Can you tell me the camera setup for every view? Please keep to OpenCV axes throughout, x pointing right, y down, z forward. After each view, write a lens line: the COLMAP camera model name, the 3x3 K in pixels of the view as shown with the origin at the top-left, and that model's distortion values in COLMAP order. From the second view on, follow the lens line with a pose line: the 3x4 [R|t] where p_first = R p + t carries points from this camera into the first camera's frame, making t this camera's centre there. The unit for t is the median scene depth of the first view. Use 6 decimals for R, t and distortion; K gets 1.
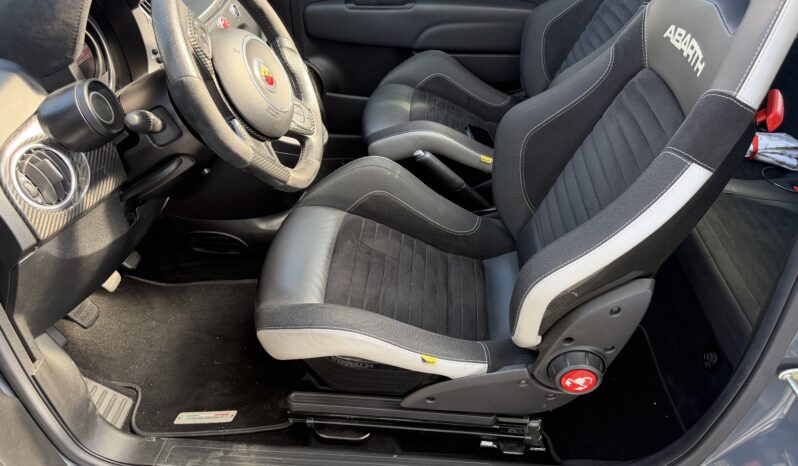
lens RADIAL K [[566.0, 0, 391.4], [0, 566.0, 239.3], [0, 0, 1]] dist [0.031971, -0.055304]
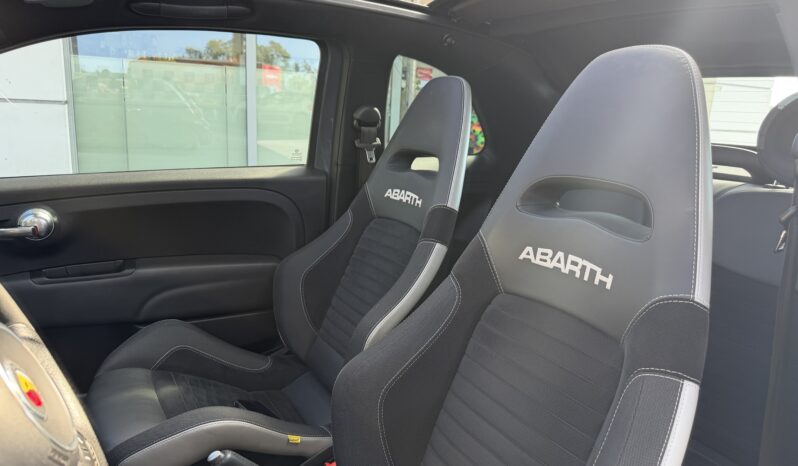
lens RADIAL K [[566.0, 0, 398.0], [0, 566.0, 237.8], [0, 0, 1]] dist [0.031971, -0.055304]
pose [[0.819137, -0.063641, 0.570056, -0.118256], [0.304016, 0.890922, -0.337392, -0.068971], [-0.486403, 0.449676, 0.749135, 0.196966]]
